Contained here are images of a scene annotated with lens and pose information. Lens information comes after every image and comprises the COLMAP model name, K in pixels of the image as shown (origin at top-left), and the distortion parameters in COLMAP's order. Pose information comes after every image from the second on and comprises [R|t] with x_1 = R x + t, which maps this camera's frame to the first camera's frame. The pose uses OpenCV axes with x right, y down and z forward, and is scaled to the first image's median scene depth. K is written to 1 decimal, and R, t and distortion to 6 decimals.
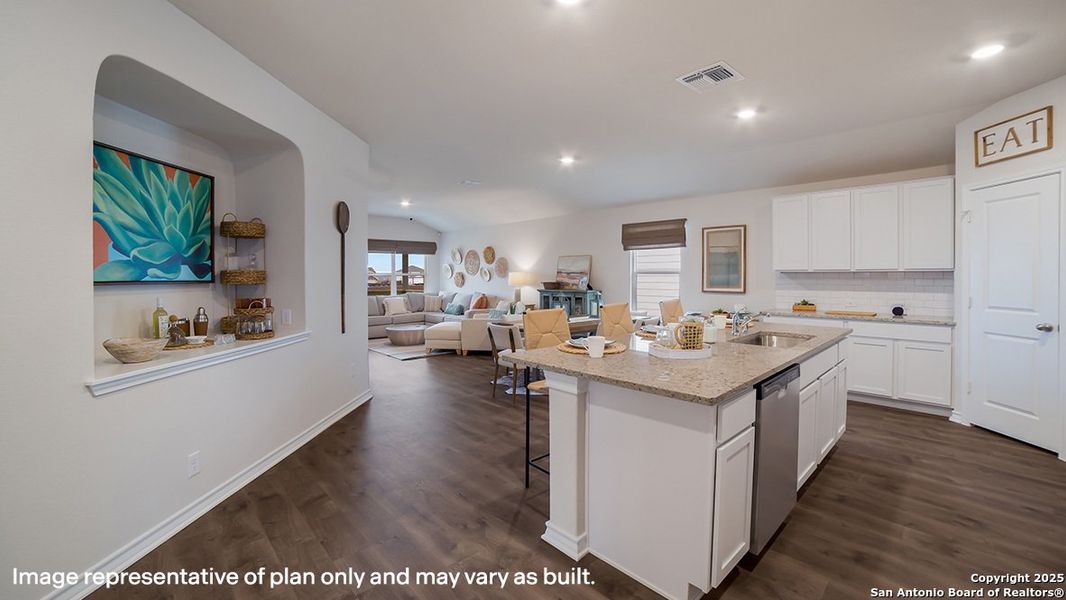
lens RADIAL K [[439.7, 0, 510.1], [0, 439.7, 275.9], [0, 0, 1]] dist [-0.056841, 0.023533]
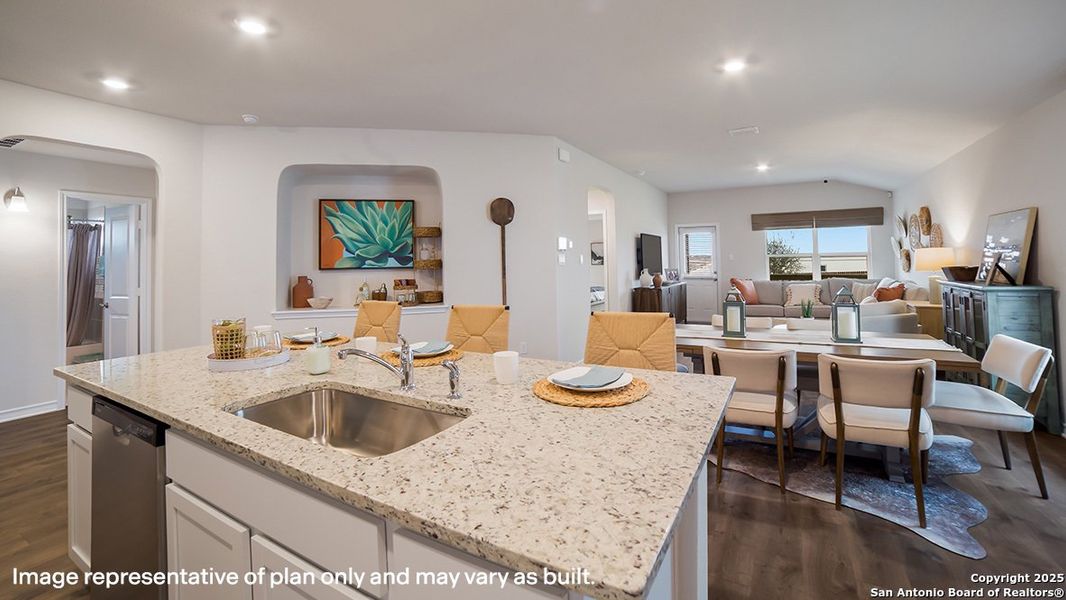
lens RADIAL K [[436.5, 0, 531.5], [0, 436.5, 233.0], [0, 0, 1]] dist [-0.079439, 0.023332]
pose [[0.327193, -0.059036, -0.943112, 0.532317], [0.013648, 0.998238, -0.057752, -0.008893], [0.944859, 0.006025, 0.327422, 0.507629]]
